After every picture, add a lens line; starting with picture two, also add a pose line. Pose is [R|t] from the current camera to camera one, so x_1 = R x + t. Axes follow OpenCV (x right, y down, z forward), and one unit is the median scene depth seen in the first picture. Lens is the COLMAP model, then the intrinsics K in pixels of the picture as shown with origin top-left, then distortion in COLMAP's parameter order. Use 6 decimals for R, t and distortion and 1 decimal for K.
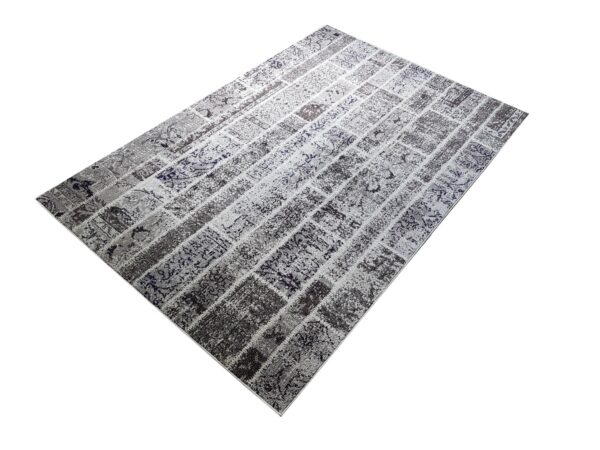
lens RADIAL K [[532.4, 0, 300.0], [0, 532.4, 225.0], [0, 0, 1]] dist [-0.012741, -0.007733]
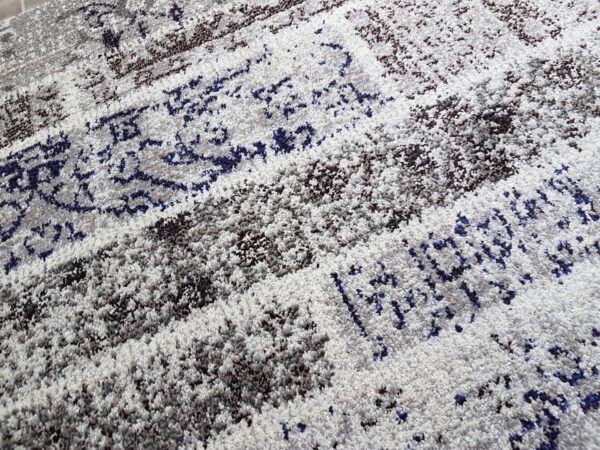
lens RADIAL K [[532.4, 0, 300.0], [0, 532.4, 225.0], [0, 0, 1]] dist [-0.012741, -0.007733]
pose [[0.870426, 0.308271, -0.383834, -0.046363], [-0.228605, 0.943615, 0.239440, -0.155747], [0.436004, -0.120669, 0.891818, 0.843265]]
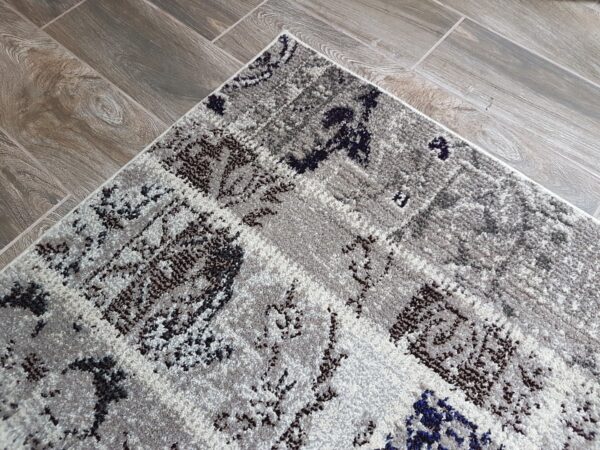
lens RADIAL K [[532.4, 0, 300.0], [0, 532.4, 225.0], [0, 0, 1]] dist [-0.012741, -0.007733]
pose [[0.027611, 0.869570, -0.493037, -0.227765], [-0.769634, 0.333235, 0.544627, -0.190283], [0.637888, 0.364420, 0.678452, 0.804582]]
